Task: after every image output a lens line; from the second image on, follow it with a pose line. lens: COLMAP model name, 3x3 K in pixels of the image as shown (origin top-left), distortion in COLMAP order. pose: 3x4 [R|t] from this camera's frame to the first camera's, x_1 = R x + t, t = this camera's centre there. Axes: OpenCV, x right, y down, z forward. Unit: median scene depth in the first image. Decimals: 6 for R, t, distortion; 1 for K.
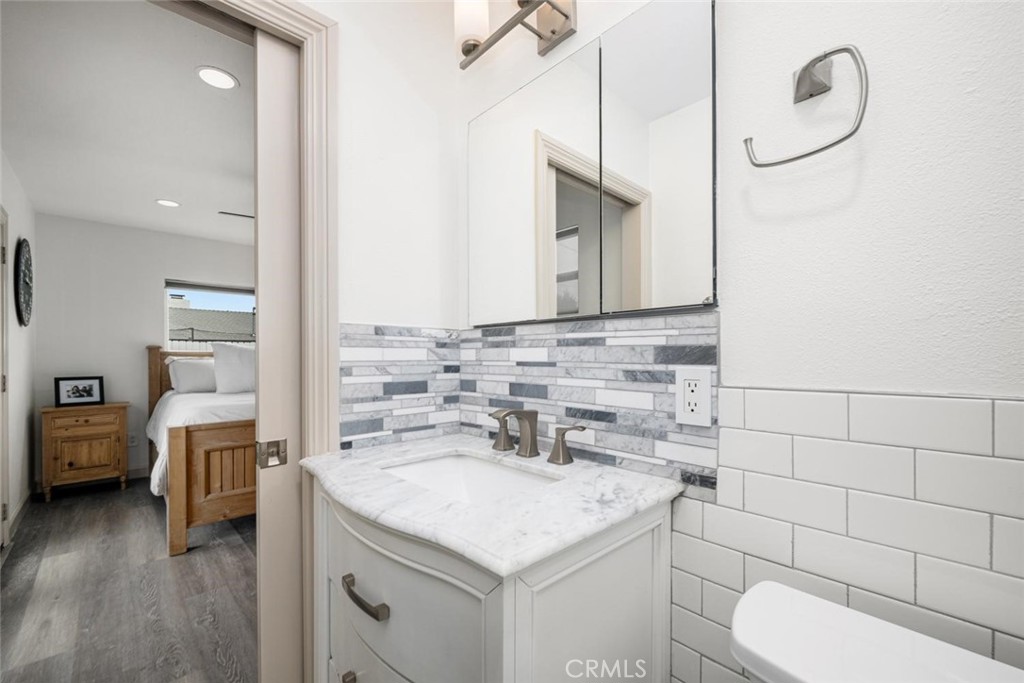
lens RADIAL K [[428.9, 0, 513.2], [0, 428.9, 359.3], [0, 0, 1]] dist [-0.000962, -0.000189]
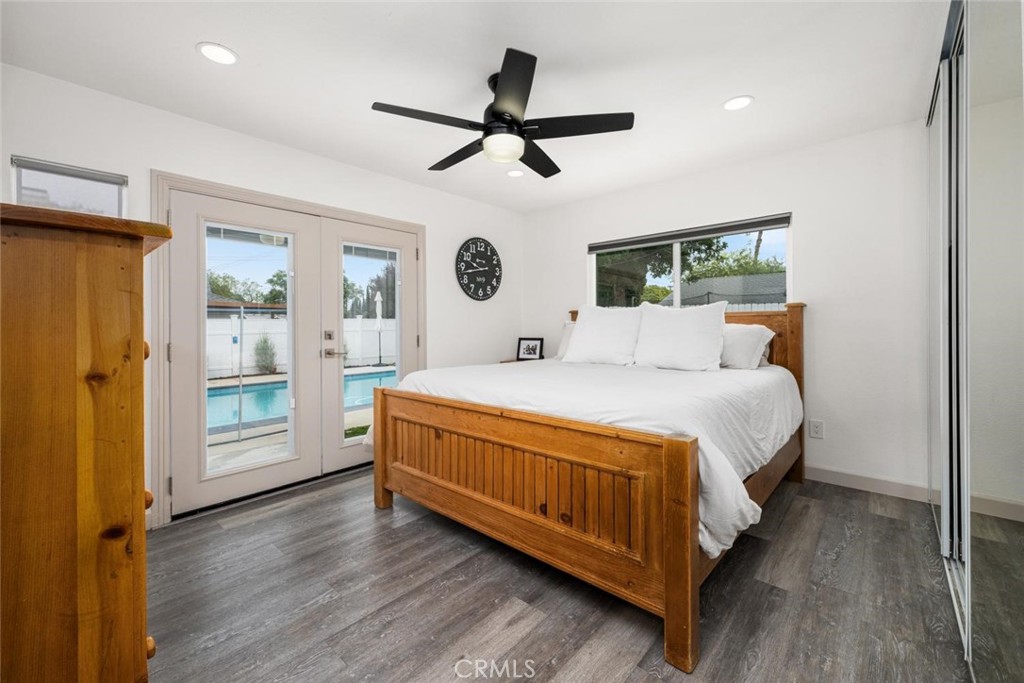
lens RADIAL K [[418.1, 0, 510.1], [0, 418.1, 330.0], [0, 0, 1]] dist [-0.000331, 0.000016]
pose [[0.079345, 0.014486, -0.996742, 0.194798], [0.003778, 0.999883, 0.014833, 0.000777], [0.996840, -0.004943, 0.079281, 0.891976]]
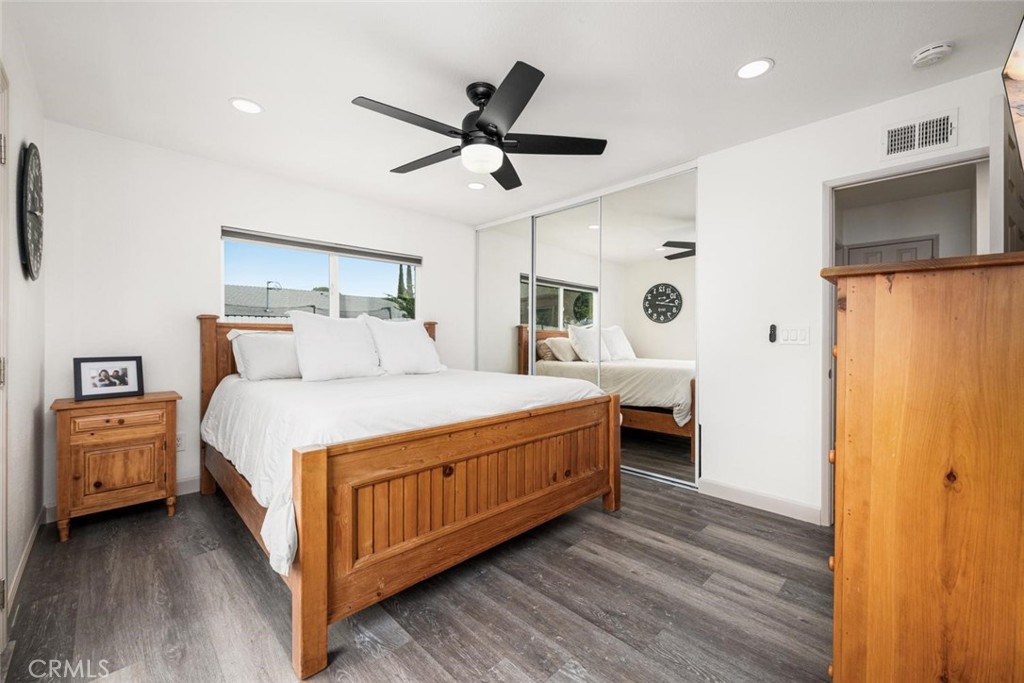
lens RADIAL K [[415.2, 0, 515.8], [0, 415.2, 338.6], [0, 0, 1]] dist [0.000167, 0.000066]
pose [[0.999679, 0.006935, 0.024360, -0.380988], [-0.006971, 0.999975, 0.001383, 0.005415], [-0.024350, -0.001552, 0.999702, 0.317683]]
